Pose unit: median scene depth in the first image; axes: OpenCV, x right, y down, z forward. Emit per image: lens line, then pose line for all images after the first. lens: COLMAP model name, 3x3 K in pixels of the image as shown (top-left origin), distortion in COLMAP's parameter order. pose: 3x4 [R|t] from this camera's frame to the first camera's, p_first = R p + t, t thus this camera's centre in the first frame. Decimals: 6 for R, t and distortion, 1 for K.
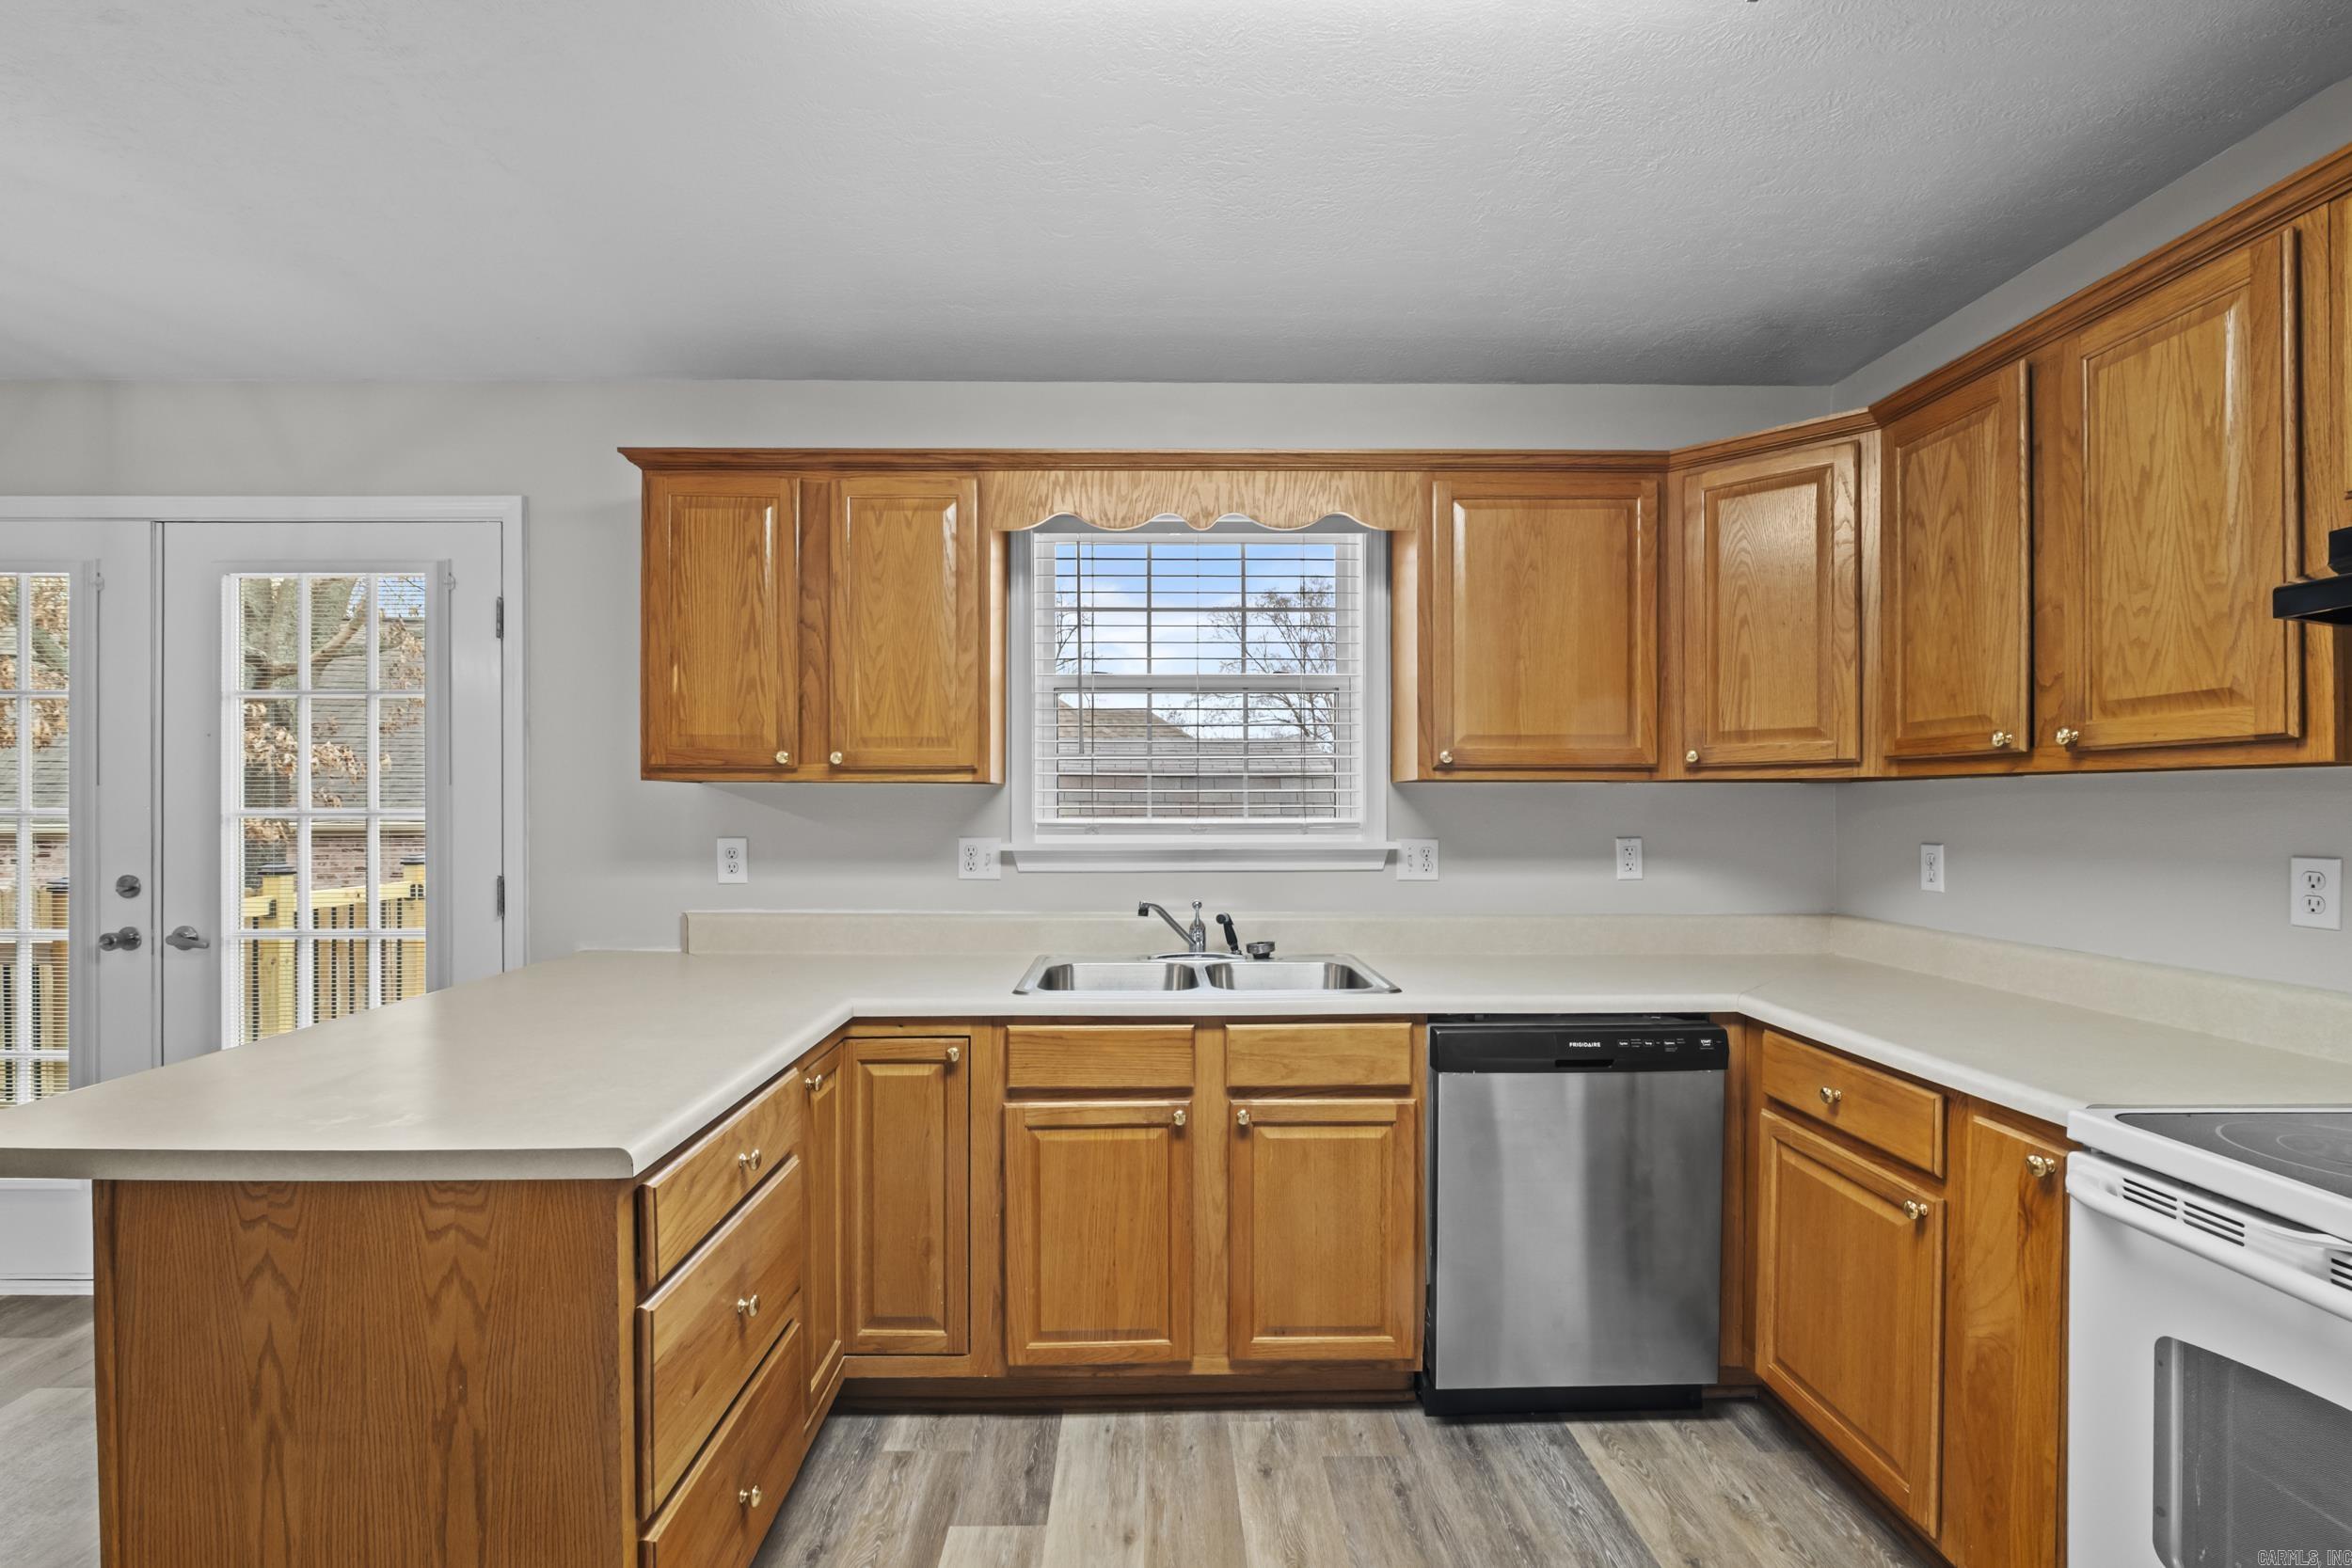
lens RADIAL K [[1030.5, 0, 1162.8], [0, 1030.5, 805.7], [0, 0, 1]] dist [-0.005859, -0.000180]
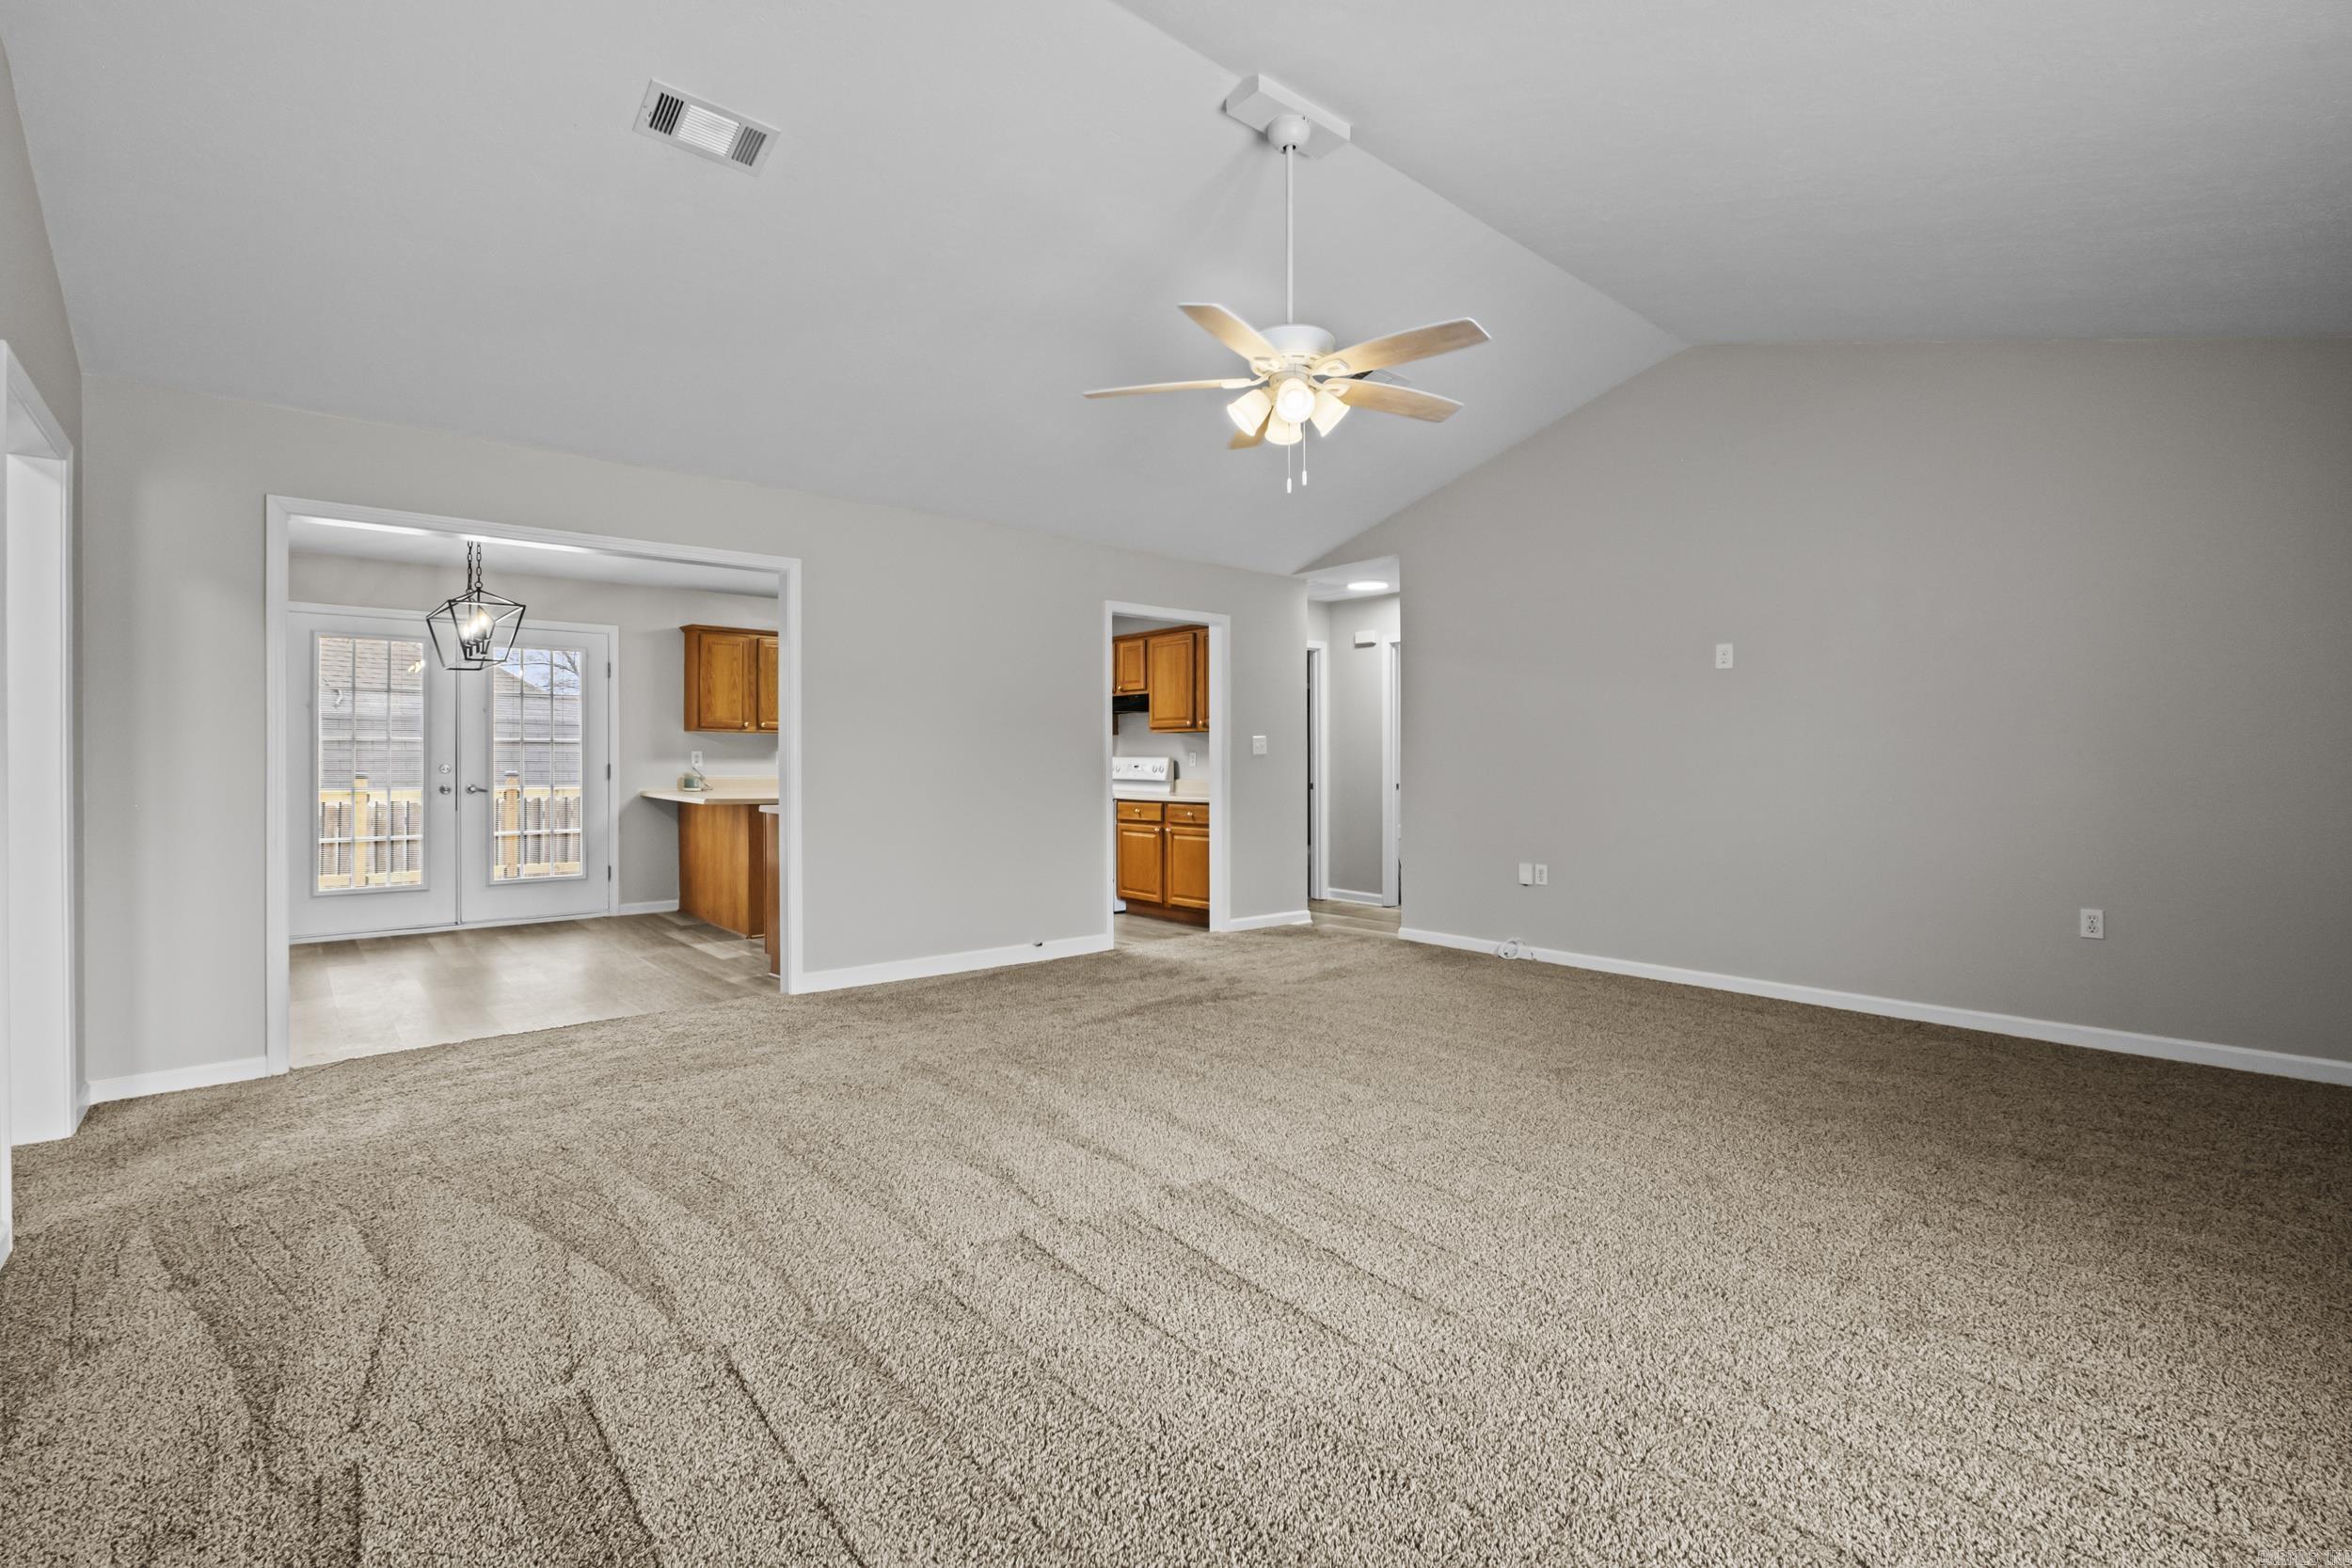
lens RADIAL K [[1039.7, 0, 1164.2], [0, 1039.7, 760.0], [0, 0, 1]] dist [-0.000873, 0.000038]
pose [[0.766983, 0.000805, 0.641667, -1.614932], [-0.002578, 0.999995, 0.001826, 0.061333], [-0.641662, -0.003055, 0.766981, -2.598923]]
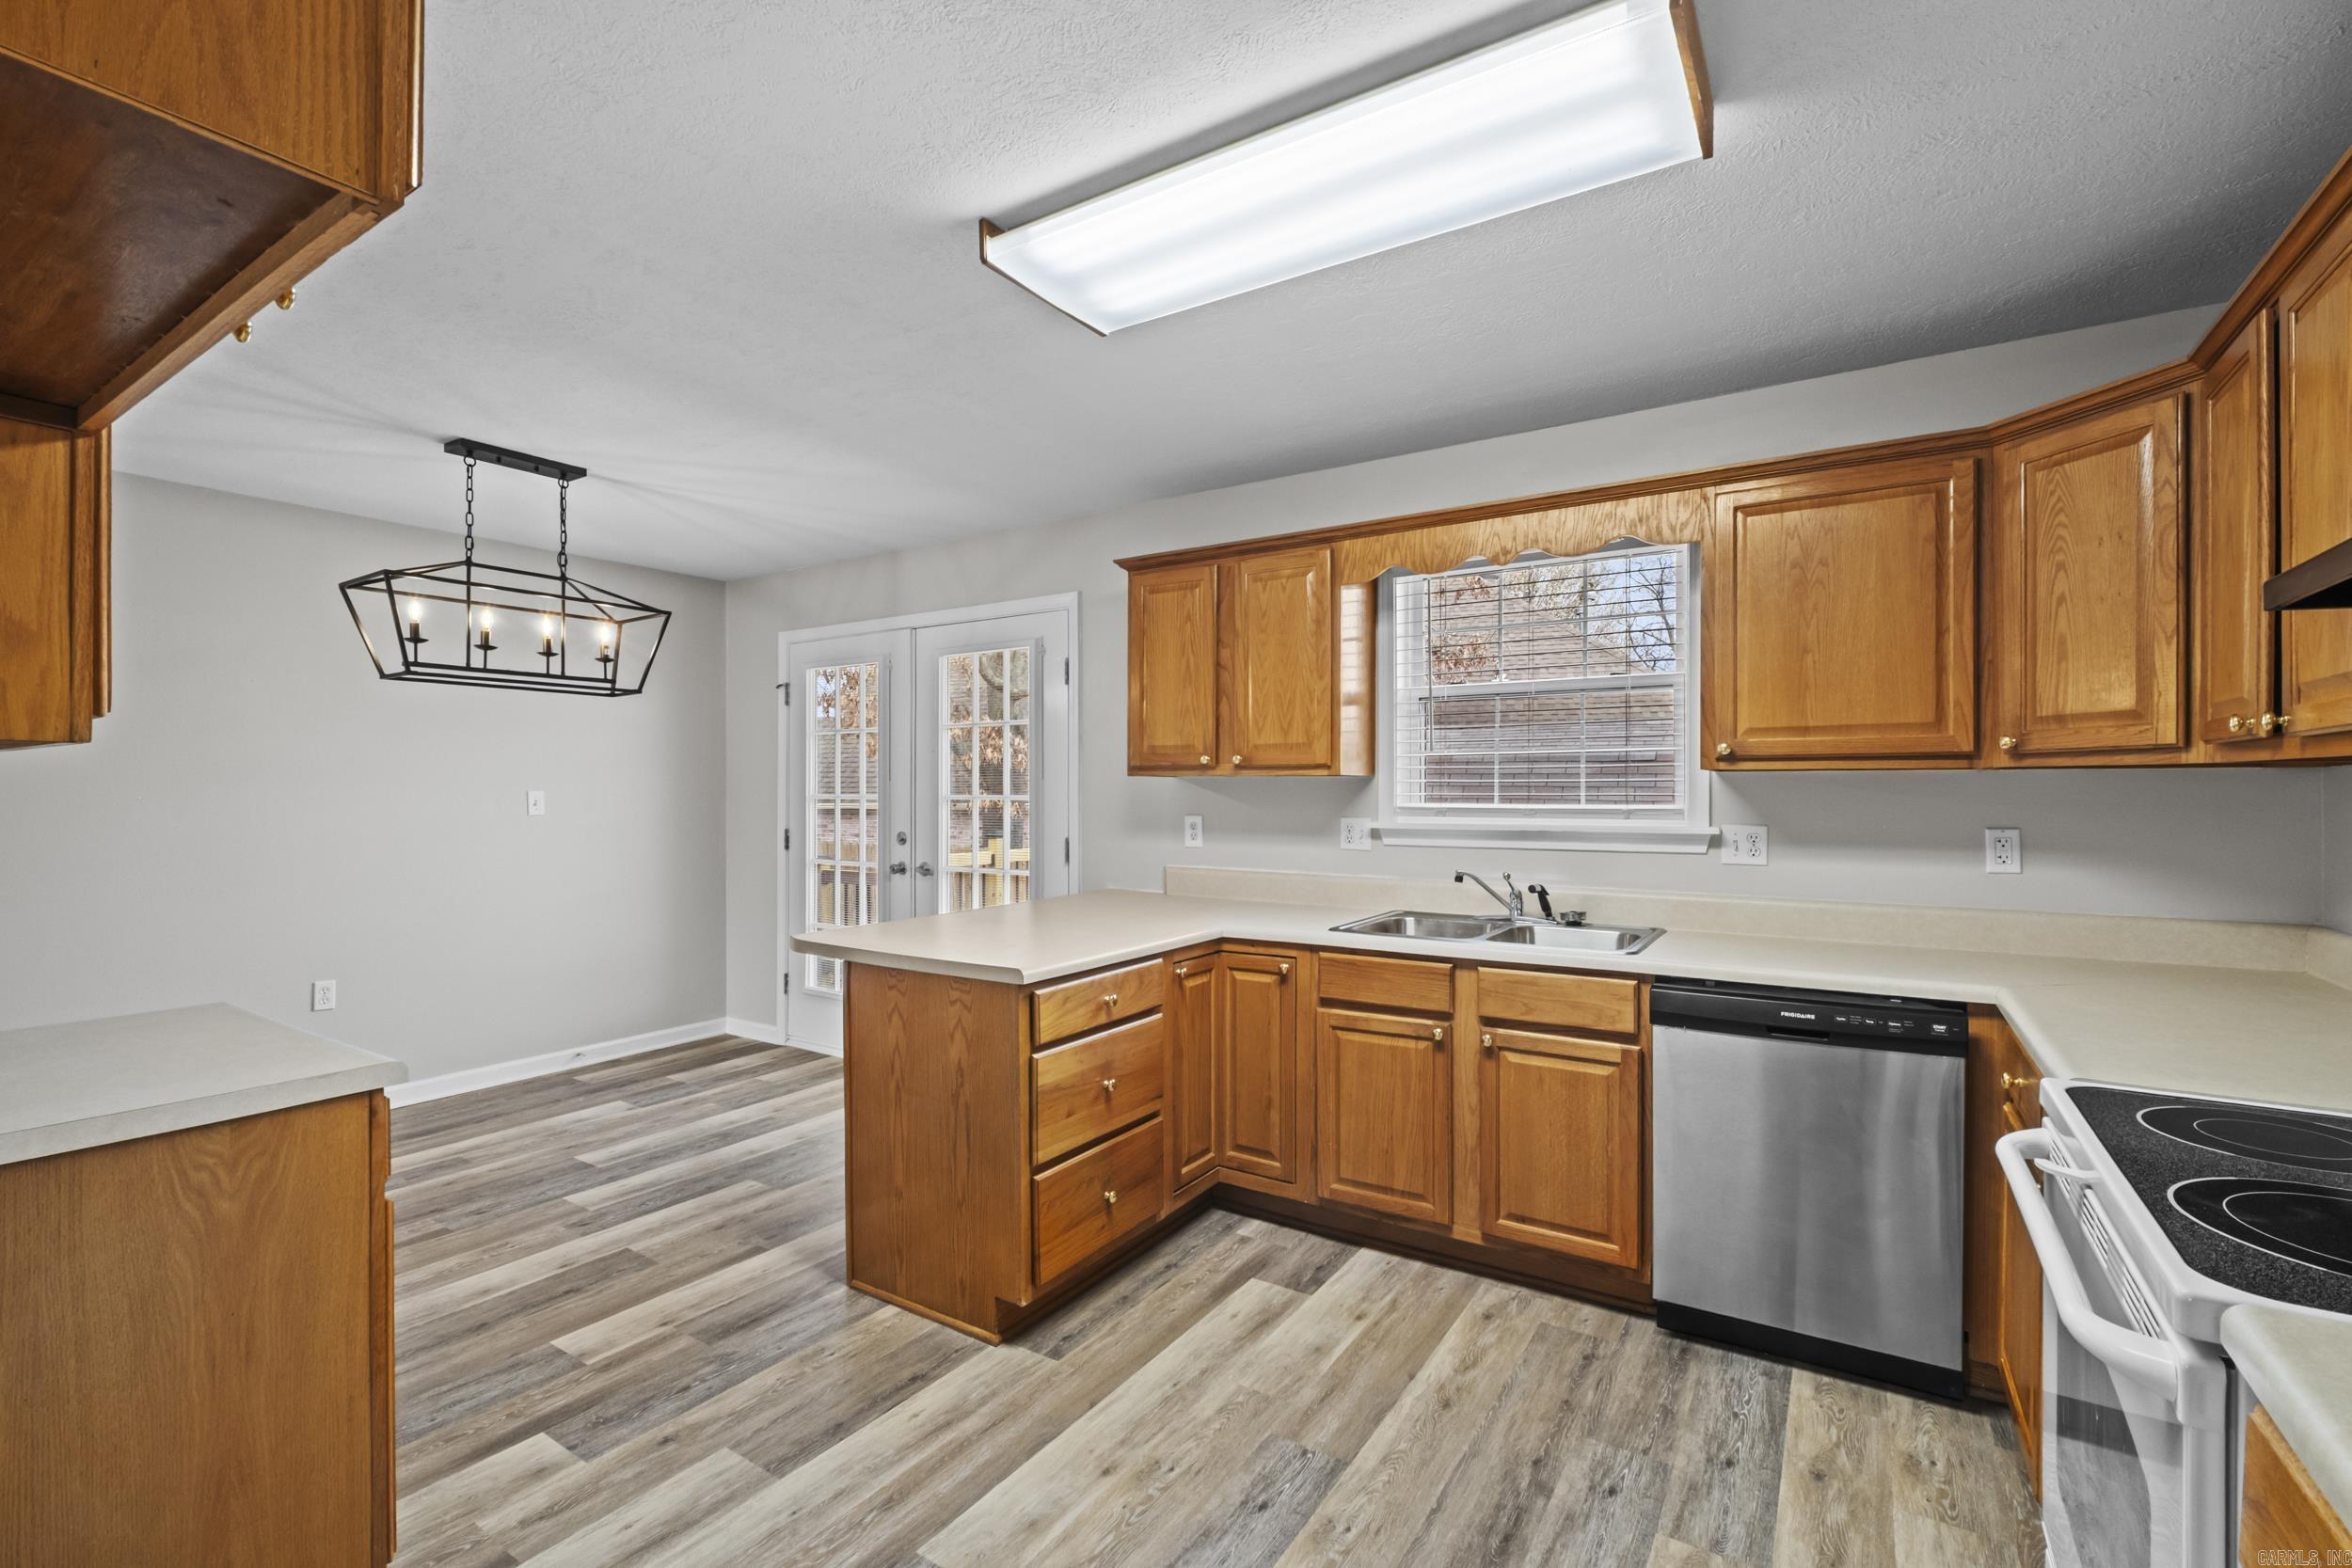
lens RADIAL K [[1042.3, 0, 1163.7], [0, 1042.3, 793.2], [0, 0, 1]] dist [-0.001824, 0.000065]
pose [[0.823828, 0.001839, -0.566837, 0.461806], [-0.000310, 0.999996, 0.002794, -0.004096], [0.566840, -0.002126, 0.823825, -0.268532]]
